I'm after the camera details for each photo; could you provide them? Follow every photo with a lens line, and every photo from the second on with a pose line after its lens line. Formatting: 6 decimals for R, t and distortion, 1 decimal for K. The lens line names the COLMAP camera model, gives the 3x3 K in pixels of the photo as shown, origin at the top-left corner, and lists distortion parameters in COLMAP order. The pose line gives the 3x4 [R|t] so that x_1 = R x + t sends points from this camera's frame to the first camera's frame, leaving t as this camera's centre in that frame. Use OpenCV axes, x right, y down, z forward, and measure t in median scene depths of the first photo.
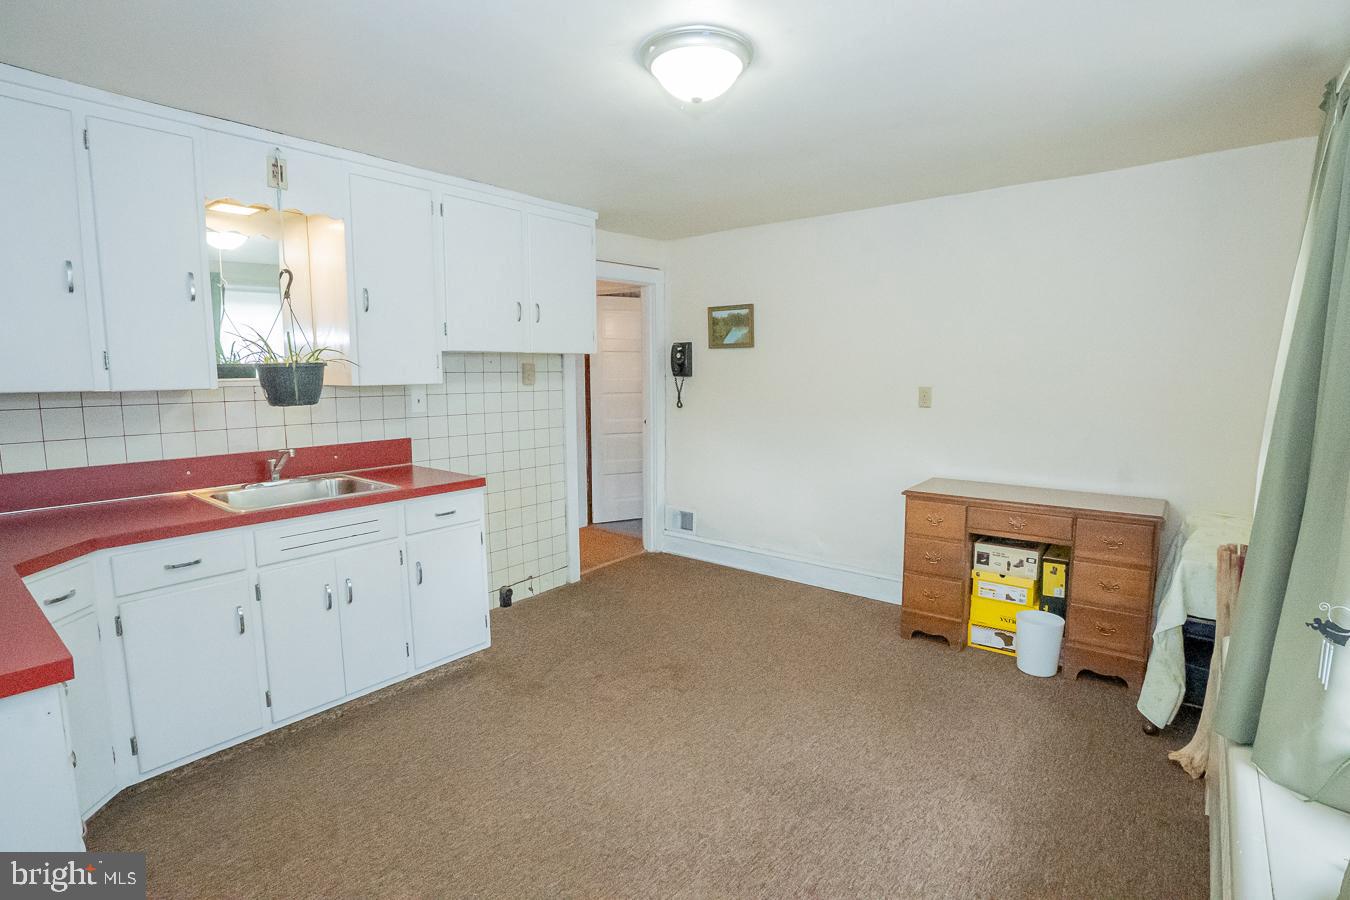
lens RADIAL K [[660.3, 0, 674.3], [0, 660.3, 448.7], [0, 0, 1]] dist [-0.040462, 0.008199]
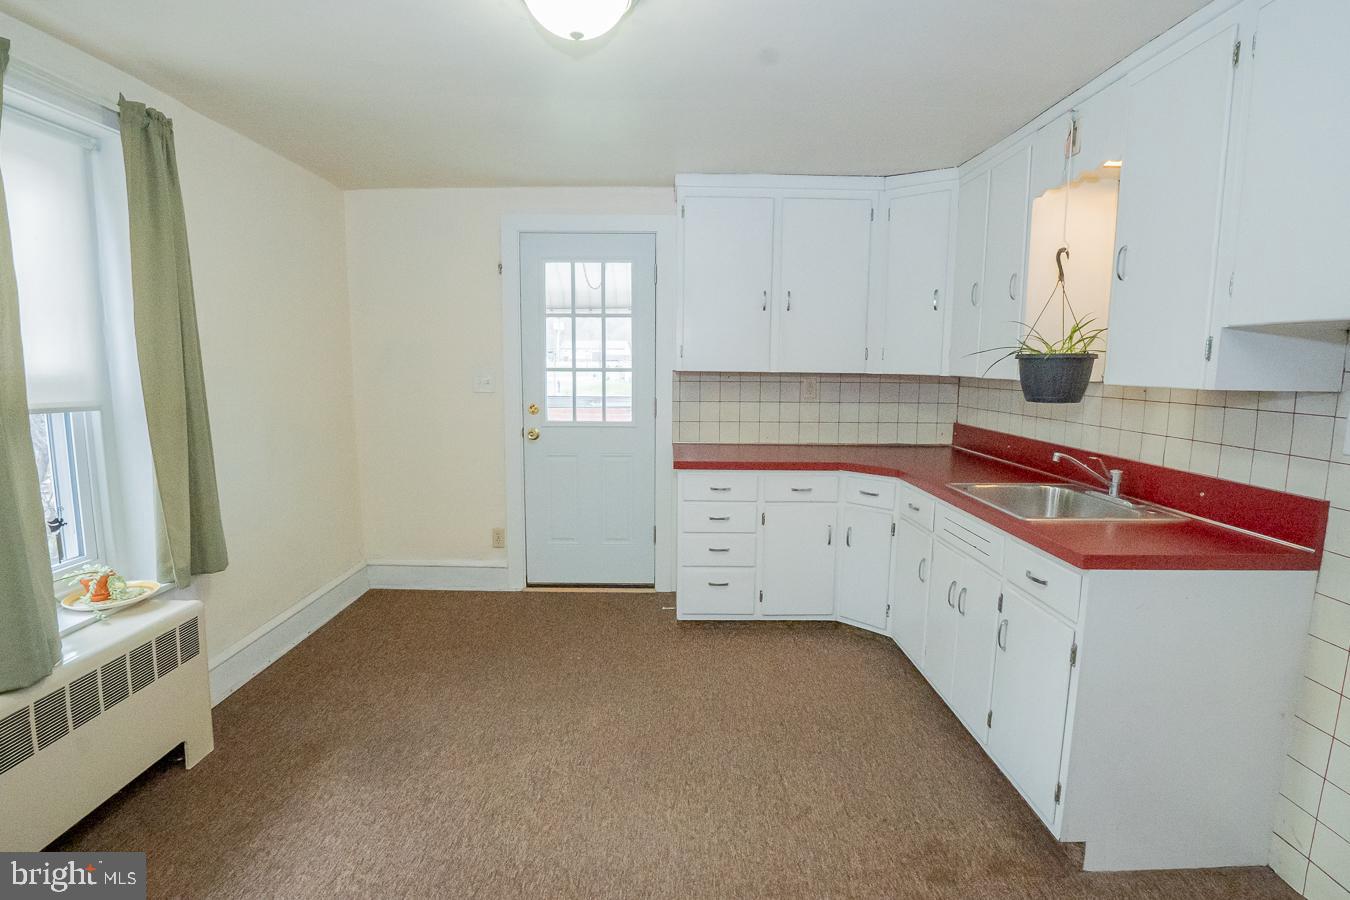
lens RADIAL K [[660.3, 0, 674.0], [0, 660.3, 458.8], [0, 0, 1]] dist [-0.040462, 0.008199]
pose [[-0.776735, 0.081314, -0.624556, 0.364573], [-0.081507, 0.970315, 0.227697, -0.150300], [0.624531, 0.227766, -0.747050, 1.334812]]
